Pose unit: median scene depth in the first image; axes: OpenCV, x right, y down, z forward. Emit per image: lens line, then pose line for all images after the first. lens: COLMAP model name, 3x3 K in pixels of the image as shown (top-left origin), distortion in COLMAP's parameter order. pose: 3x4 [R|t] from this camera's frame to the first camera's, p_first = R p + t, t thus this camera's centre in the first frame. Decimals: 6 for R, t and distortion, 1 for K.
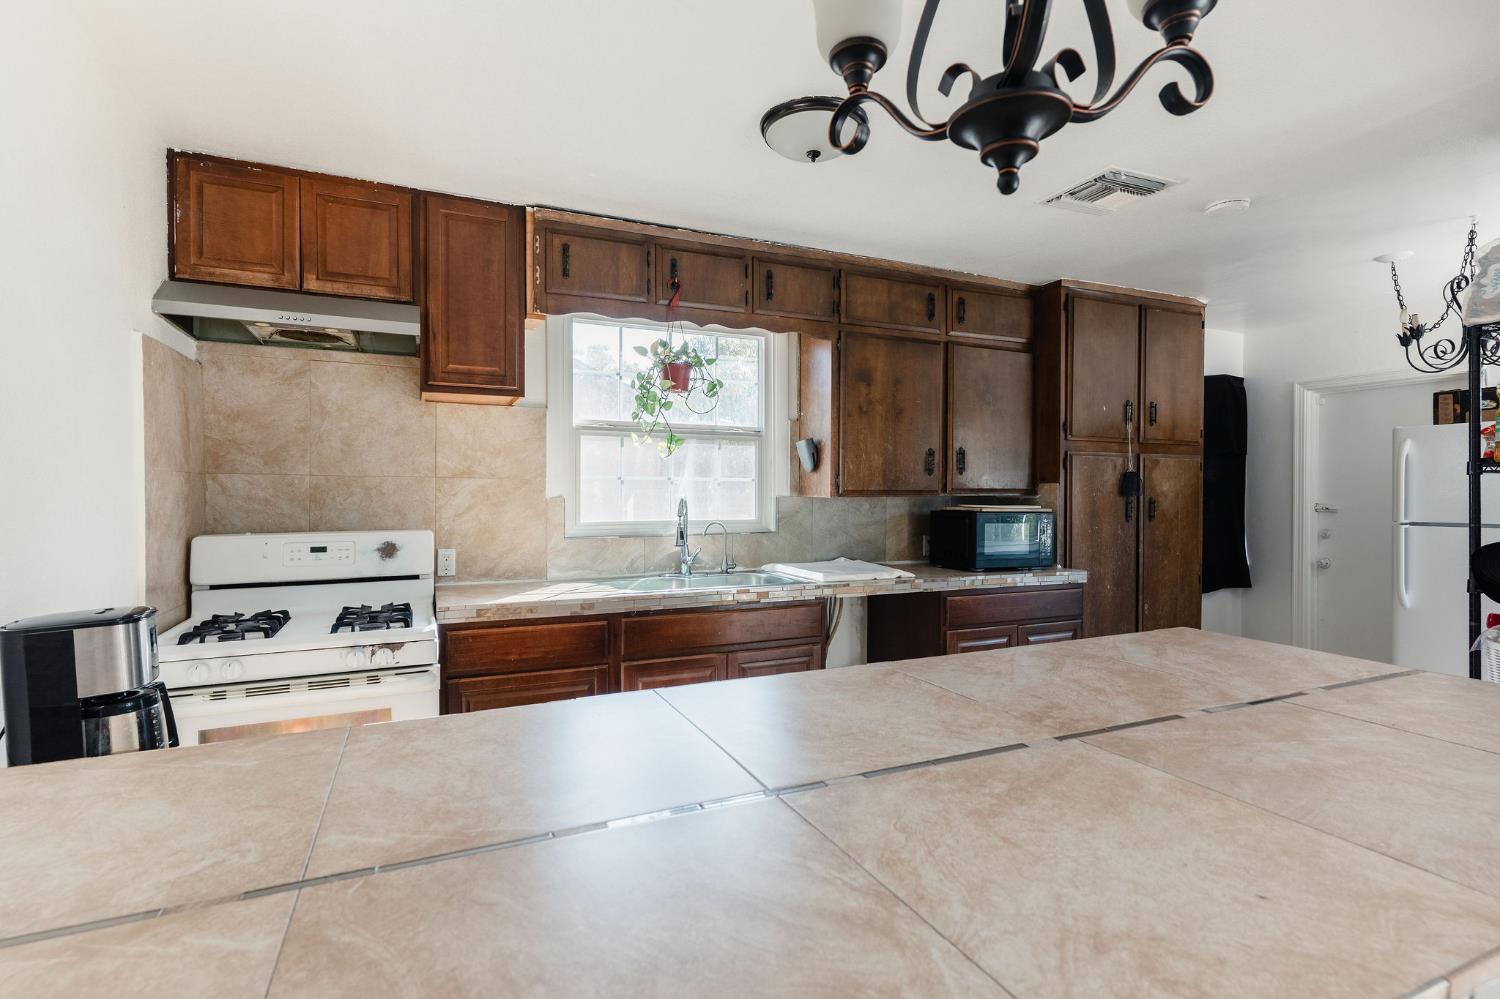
lens RADIAL K [[720.0, 0, 744.2], [0, 720.0, 500.3], [0, 0, 1]] dist [0.002312, 0.000573]
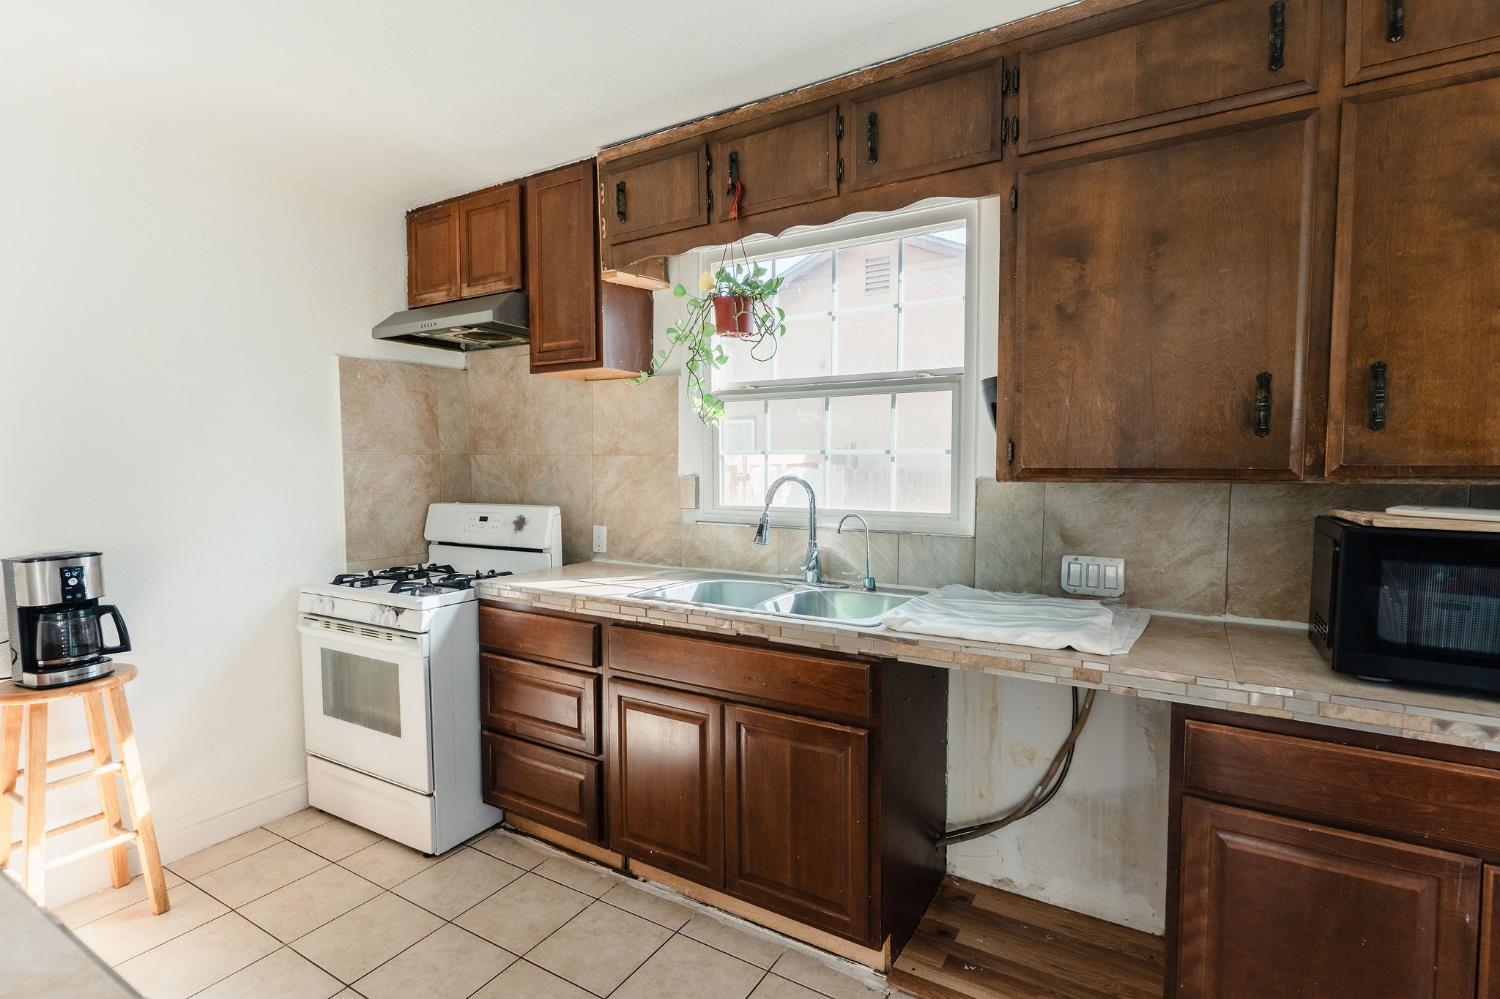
lens RADIAL K [[720.0, 0, 744.2], [0, 720.0, 500.3], [0, 0, 1]] dist [0.002312, 0.000573]
pose [[0.564436, 0.043417, -0.824334, 0.512919], [-0.005278, 0.998785, 0.048991, -0.018112], [0.825460, -0.023302, 0.563980, 0.574454]]
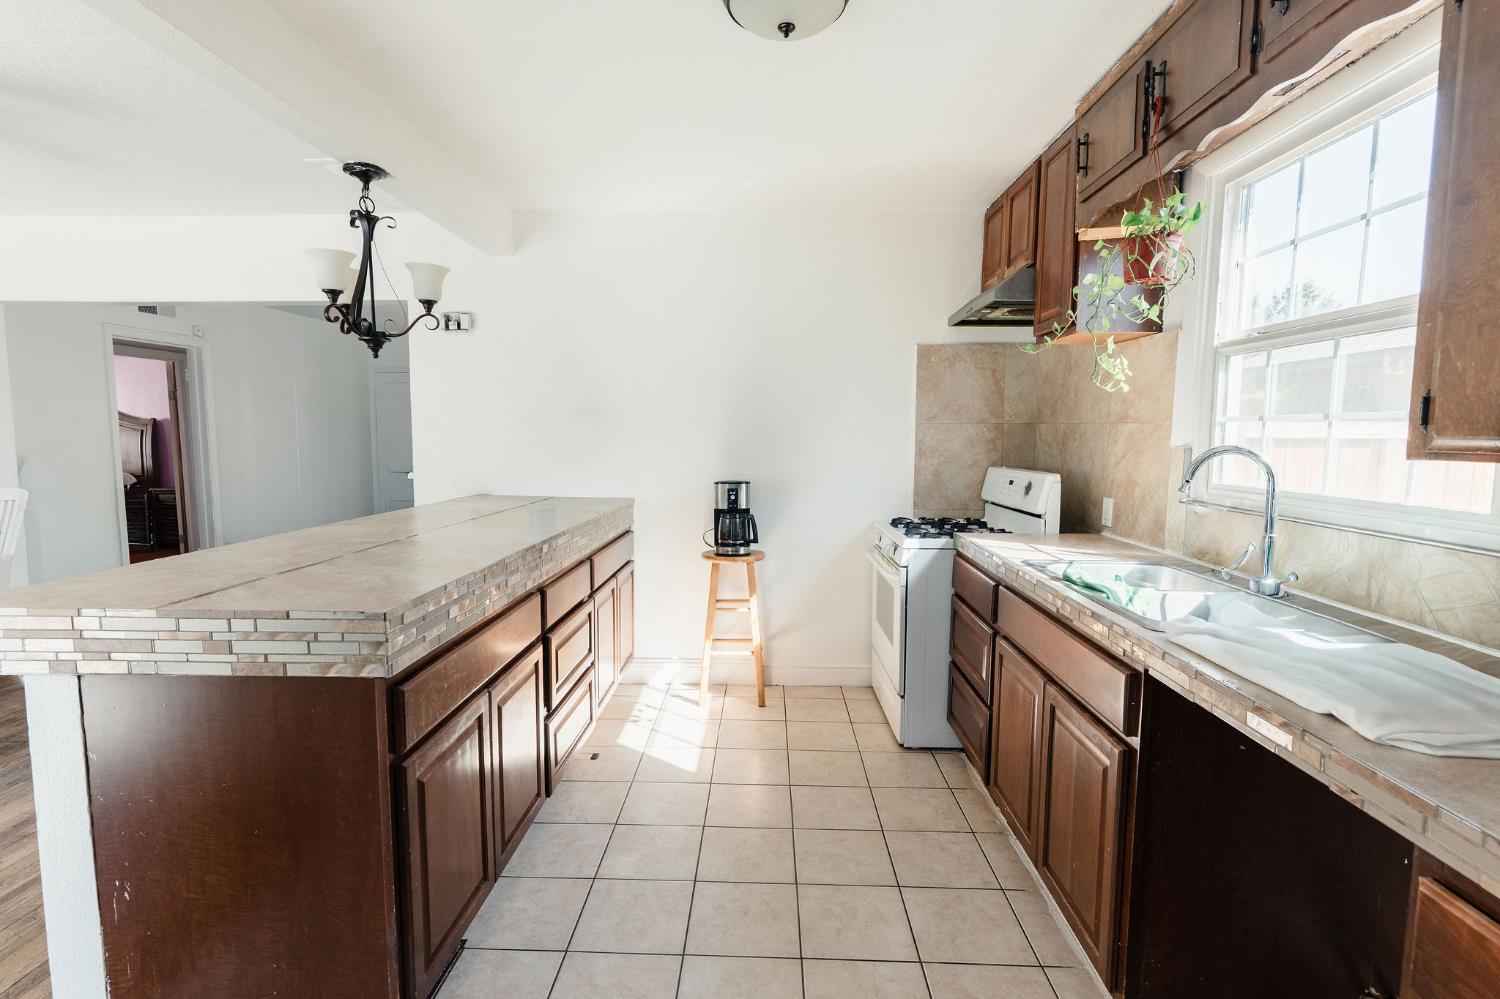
lens RADIAL K [[720.0, 0, 744.2], [0, 720.0, 500.3], [0, 0, 1]] dist [0.002312, 0.000573]
pose [[-0.442280, 0.082040, -0.893117, 0.632252], [-0.015095, 0.994986, 0.098873, -0.015996], [0.896750, 0.057211, -0.438824, 0.947922]]
